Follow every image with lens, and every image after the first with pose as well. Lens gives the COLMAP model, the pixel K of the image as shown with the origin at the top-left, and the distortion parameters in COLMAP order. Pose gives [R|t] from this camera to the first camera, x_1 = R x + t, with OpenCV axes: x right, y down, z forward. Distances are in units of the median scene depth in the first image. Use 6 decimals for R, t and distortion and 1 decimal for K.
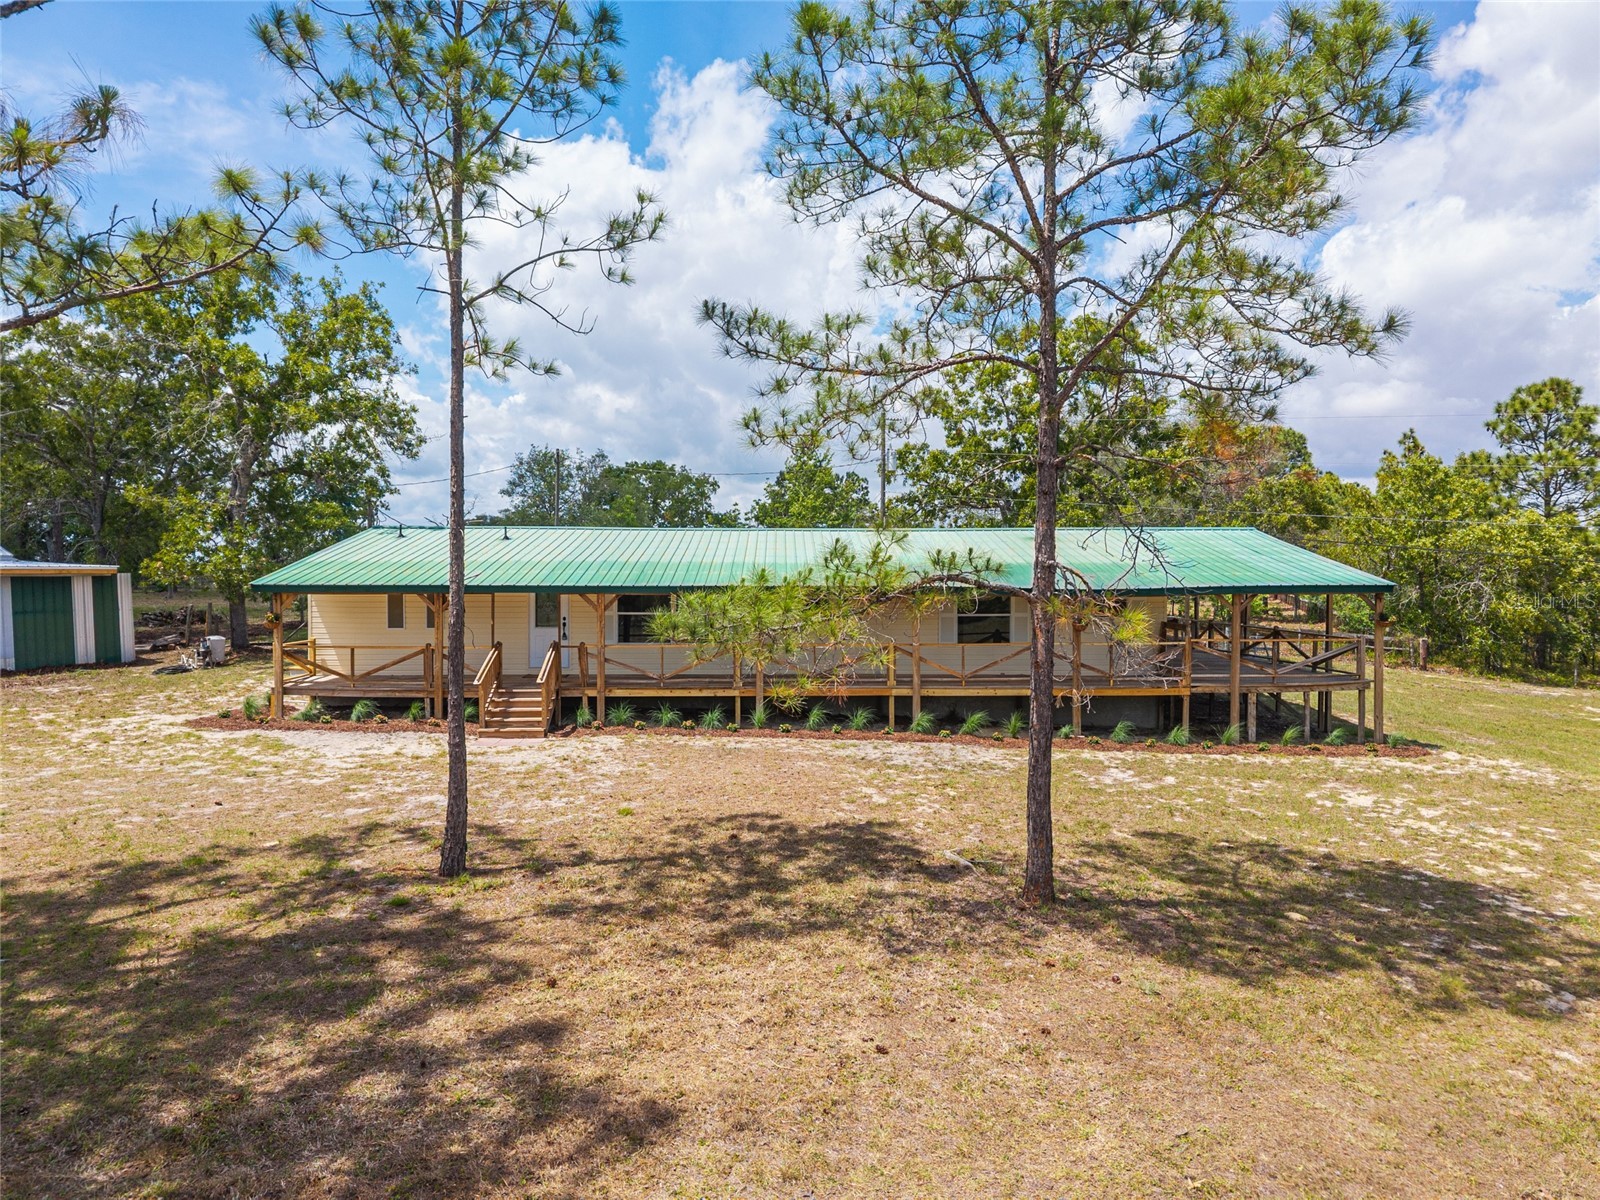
lens RADIAL K [[1049.4, 0, 800.0], [0, 1049.4, 600.0], [0, 0, 1]] dist [0.001358, -0.000177]
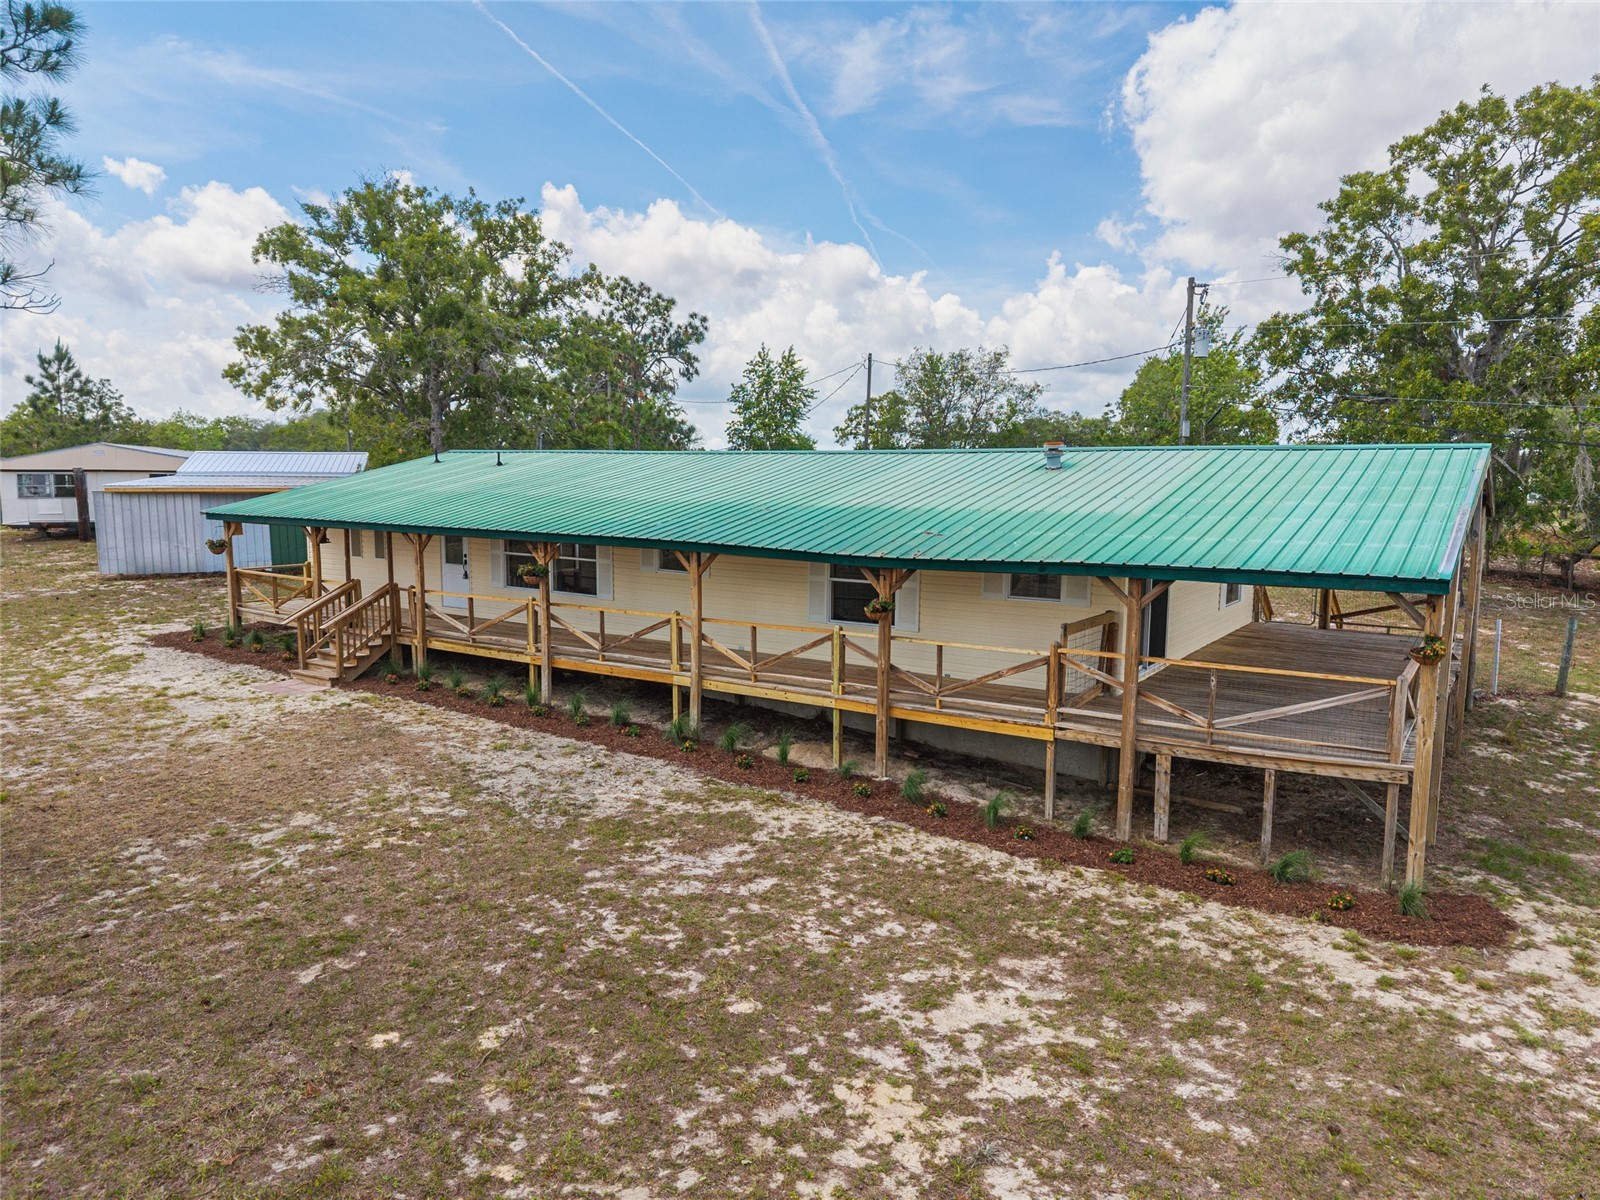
lens RADIAL K [[1049.4, 0, 800.0], [0, 1049.4, 600.0], [0, 0, 1]] dist [0.001358, -0.000177]
pose [[0.798875, 0.076531, -0.596608, 1.138953], [-0.014156, 0.993990, 0.108552, -0.094407], [0.601330, -0.078274, 0.795157, 0.853712]]
